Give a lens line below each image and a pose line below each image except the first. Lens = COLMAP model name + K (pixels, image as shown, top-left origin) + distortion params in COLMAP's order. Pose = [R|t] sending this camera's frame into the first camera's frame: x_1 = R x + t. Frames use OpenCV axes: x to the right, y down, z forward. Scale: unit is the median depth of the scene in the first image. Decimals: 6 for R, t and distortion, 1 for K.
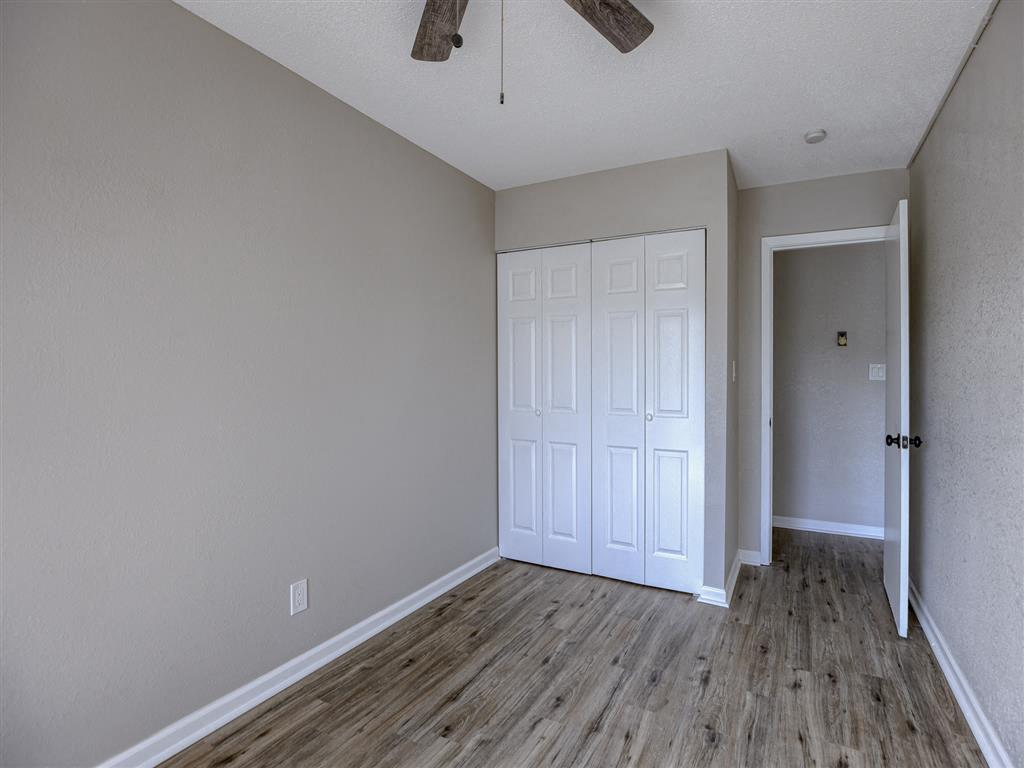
lens RADIAL K [[508.5, 0, 534.0], [0, 508.5, 381.7], [0, 0, 1]] dist [-0.037078, 0.011547]
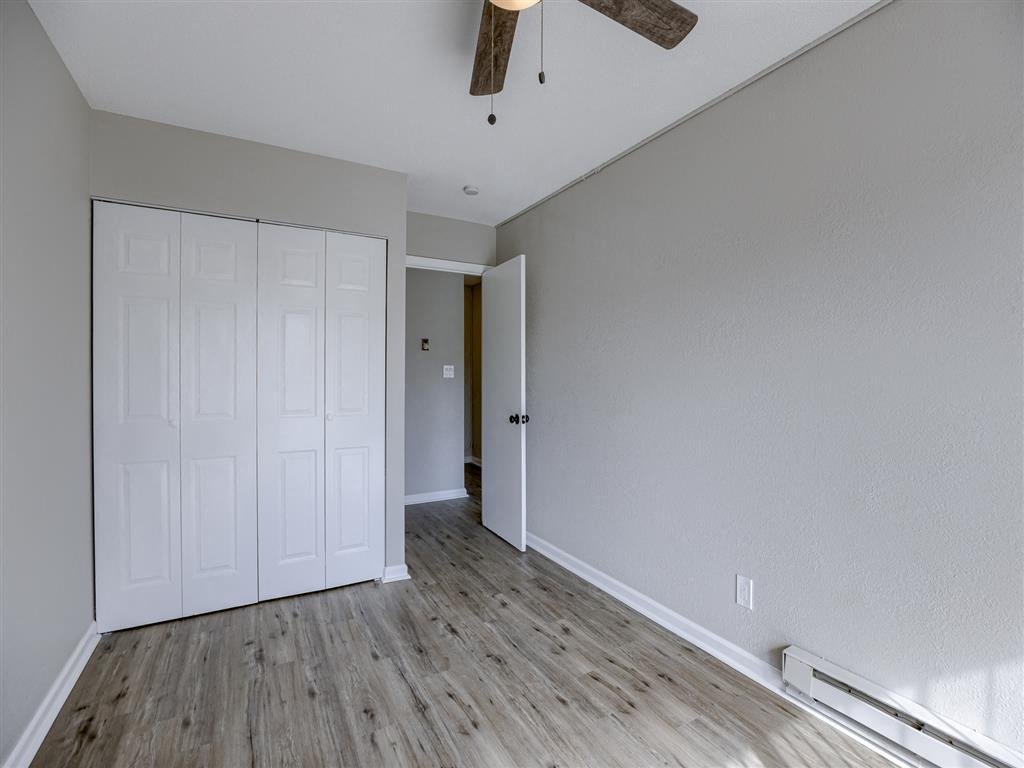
lens RADIAL K [[508.5, 0, 534.0], [0, 508.5, 381.7], [0, 0, 1]] dist [-0.037078, 0.011547]
pose [[0.511332, -0.013767, 0.859273, -0.507845], [0.012721, 0.999883, 0.008450, -0.001809], [-0.859289, 0.006610, 0.511447, 0.195181]]
